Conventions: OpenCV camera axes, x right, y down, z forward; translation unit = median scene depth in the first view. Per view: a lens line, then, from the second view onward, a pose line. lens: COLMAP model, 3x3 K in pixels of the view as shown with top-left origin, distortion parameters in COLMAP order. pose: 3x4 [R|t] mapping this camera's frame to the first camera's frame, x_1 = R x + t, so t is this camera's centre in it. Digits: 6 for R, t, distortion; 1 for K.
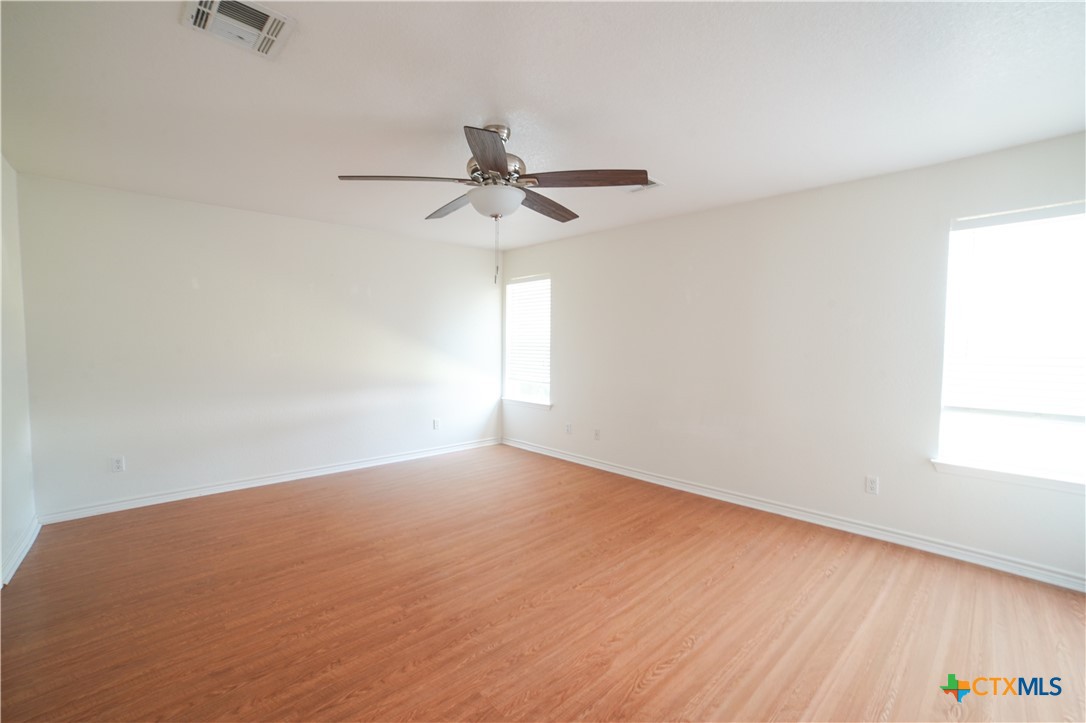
lens RADIAL K [[454.3, 0, 521.0], [0, 454.3, 368.8], [0, 0, 1]] dist [-0.092019, 0.050954]
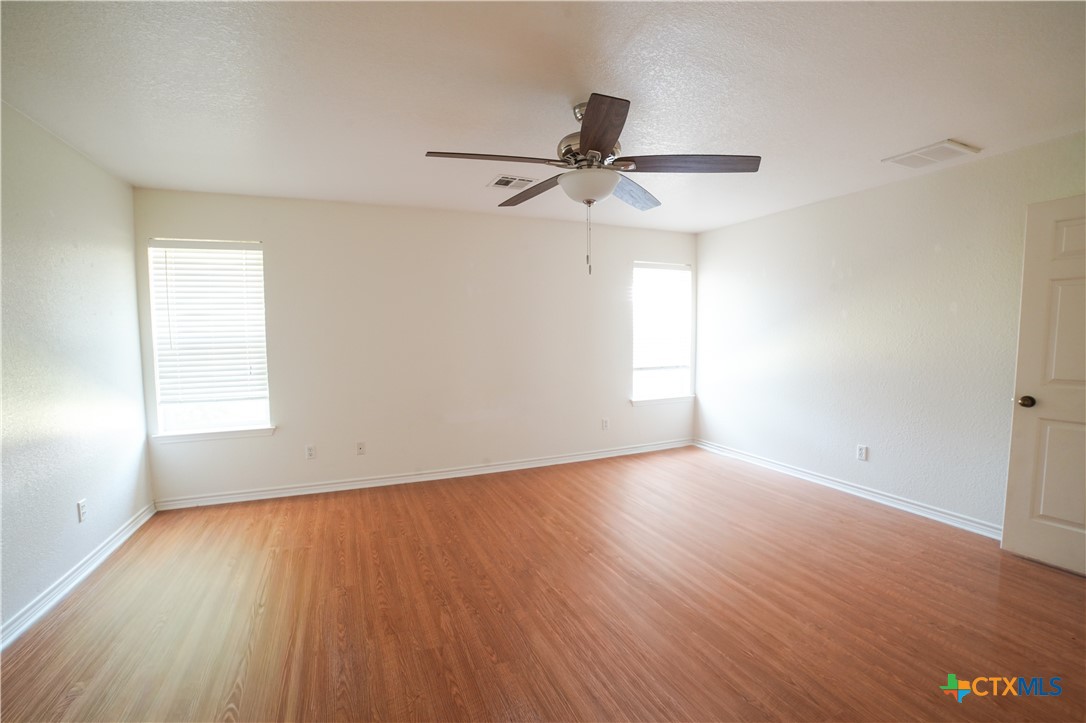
lens RADIAL K [[489.7, 0, 512.2], [0, 489.7, 365.1], [0, 0, 1]] dist [-0.020843, 0.000186]
pose [[0.364663, -0.075595, 0.928066, -0.740018], [0.072307, 0.995988, 0.052717, -0.046733], [-0.928328, 0.047881, 0.368666, 0.533116]]
